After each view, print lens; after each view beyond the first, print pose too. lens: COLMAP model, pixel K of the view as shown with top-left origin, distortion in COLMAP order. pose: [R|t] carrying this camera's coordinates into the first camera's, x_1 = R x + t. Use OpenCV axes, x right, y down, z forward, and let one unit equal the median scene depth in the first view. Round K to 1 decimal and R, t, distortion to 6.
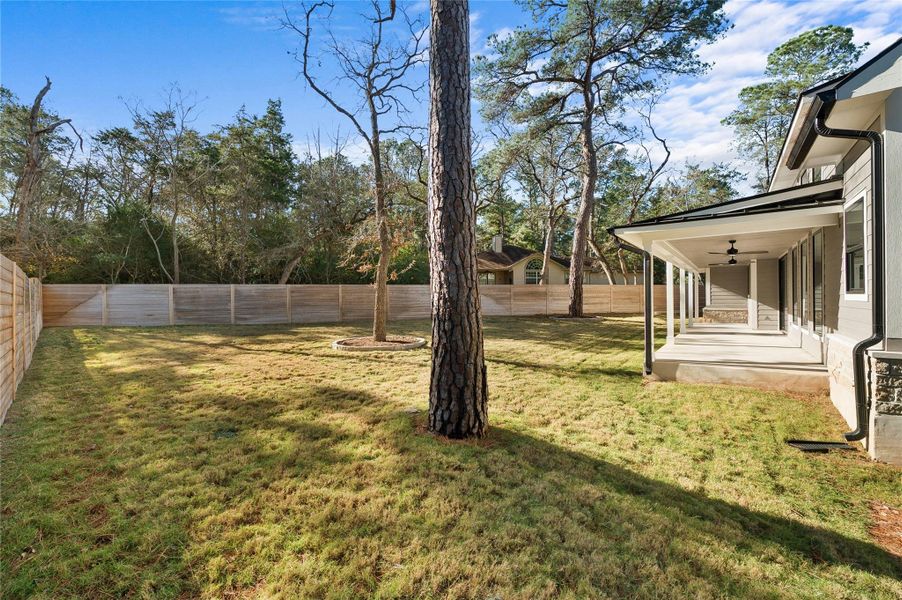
lens RADIAL K [[363.7, 0, 451.0], [0, 363.7, 300.0], [0, 0, 1]] dist [-0.007169, 0.000665]
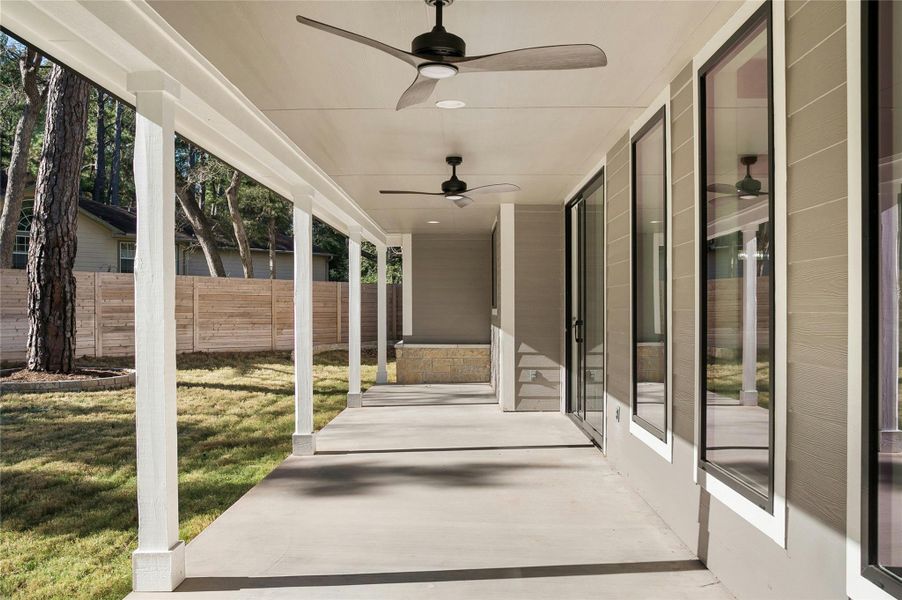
lens RADIAL K [[363.7, 0, 451.0], [0, 363.7, 300.0], [0, 0, 1]] dist [-0.007169, 0.000665]
pose [[0.829675, -0.003448, 0.558235, 0.532704], [0.005777, 0.999980, -0.002409, -0.019898], [-0.558216, 0.005223, 0.829679, 0.654403]]
